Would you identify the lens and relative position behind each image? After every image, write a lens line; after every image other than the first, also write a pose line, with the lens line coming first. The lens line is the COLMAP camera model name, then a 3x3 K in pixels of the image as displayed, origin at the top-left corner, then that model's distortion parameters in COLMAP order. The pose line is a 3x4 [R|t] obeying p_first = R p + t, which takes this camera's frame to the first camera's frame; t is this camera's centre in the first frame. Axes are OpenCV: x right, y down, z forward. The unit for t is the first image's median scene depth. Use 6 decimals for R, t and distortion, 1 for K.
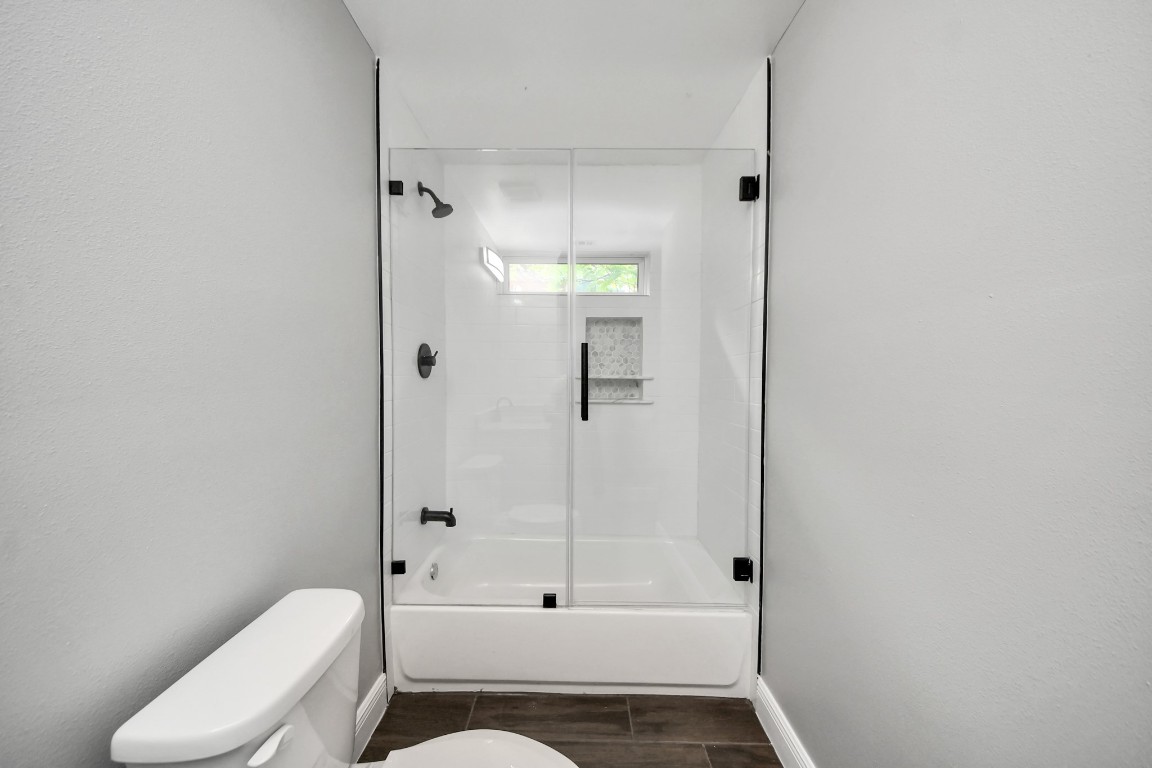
lens RADIAL K [[406.4, 0, 574.5], [0, 406.4, 390.8], [0, 0, 1]] dist [0.002274, 0.000057]
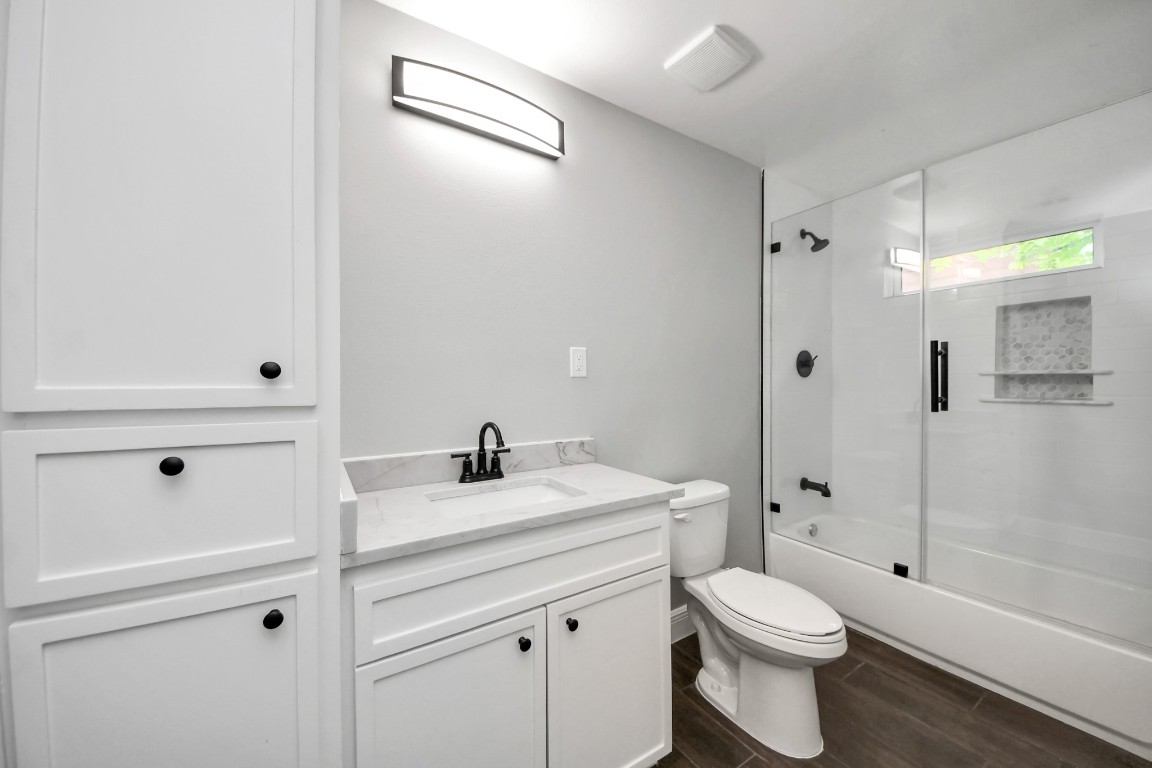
lens RADIAL K [[415.6, 0, 582.7], [0, 415.6, 383.4], [0, 0, 1]] dist [0.002413, -0.012947]
pose [[0.551880, -0.011722, -0.833841, 0.276539], [-0.014849, 0.999605, -0.023880, 0.024046], [0.833791, 0.025561, 0.551488, -0.259303]]
